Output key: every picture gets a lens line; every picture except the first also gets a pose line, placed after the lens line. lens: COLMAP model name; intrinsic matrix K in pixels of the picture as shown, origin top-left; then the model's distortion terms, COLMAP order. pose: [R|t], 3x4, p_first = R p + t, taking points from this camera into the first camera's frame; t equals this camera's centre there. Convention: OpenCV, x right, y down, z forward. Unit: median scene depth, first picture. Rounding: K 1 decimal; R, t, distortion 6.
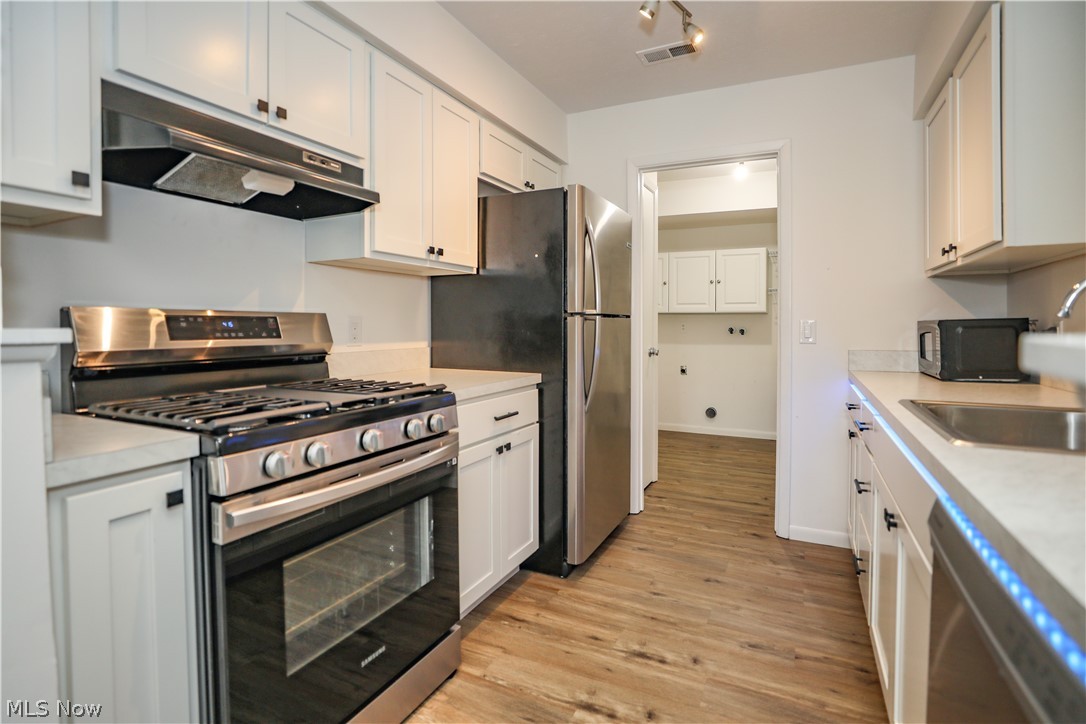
lens RADIAL K [[533.4, 0, 543.2], [0, 533.4, 330.1], [0, 0, 1]] dist [-0.034200, 0.000436]
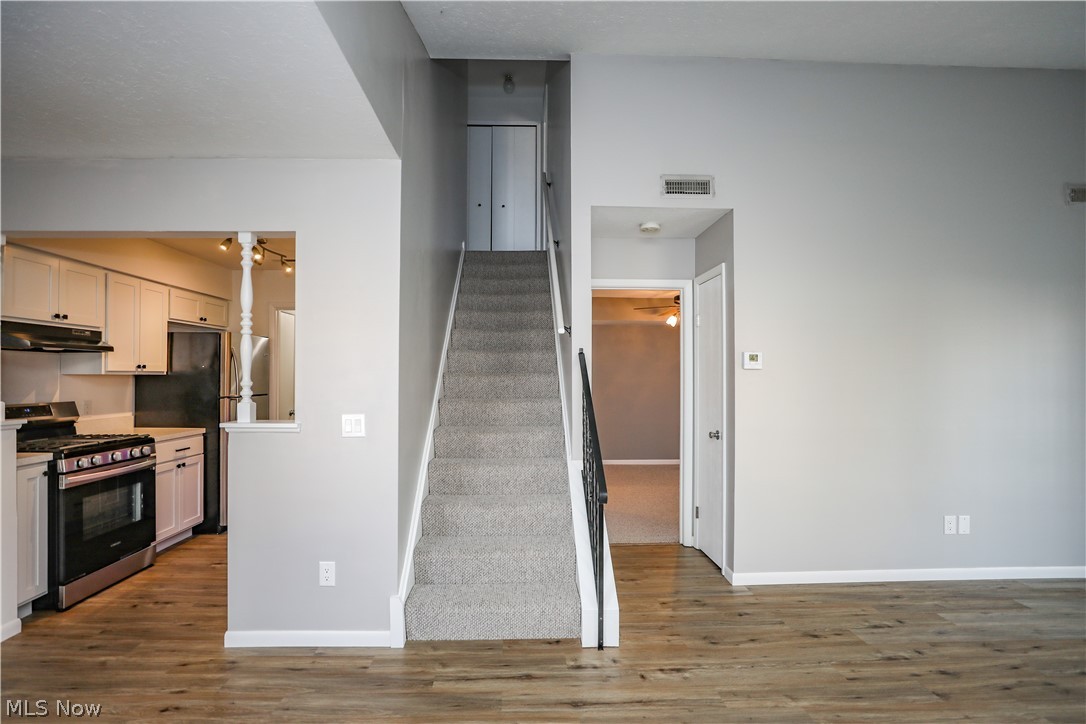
lens RADIAL K [[513.4, 0, 520.9], [0, 513.4, 371.0], [0, 0, 1]] dist [-0.045289, 0.015234]
pose [[0.882415, 0.007754, 0.470408, 0.147938], [0.003921, 0.999708, -0.023835, -0.079399], [-0.470456, 0.022877, 0.882127, -1.193256]]
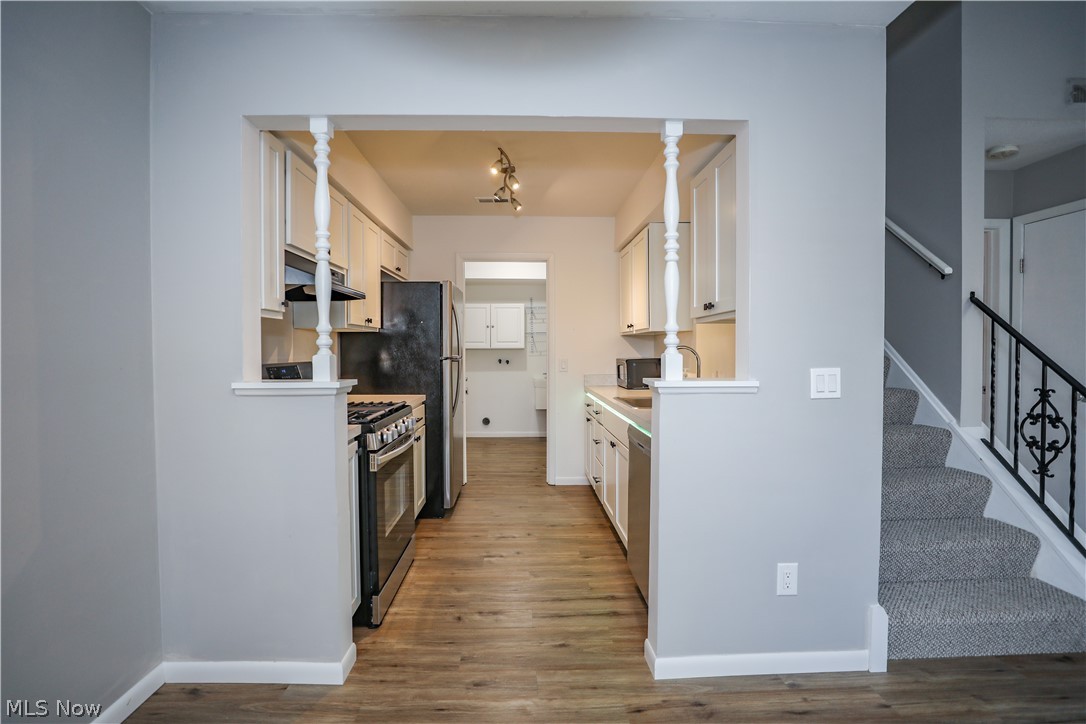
lens RADIAL K [[504.6, 0, 540.2], [0, 504.6, 356.5], [0, 0, 1]] dist [-0.049539, 0.014771]
pose [[0.883647, -0.009912, 0.468050, -0.433635], [0.008920, 0.999951, 0.004337, -0.040331], [-0.468070, 0.000342, 0.883692, -0.546736]]
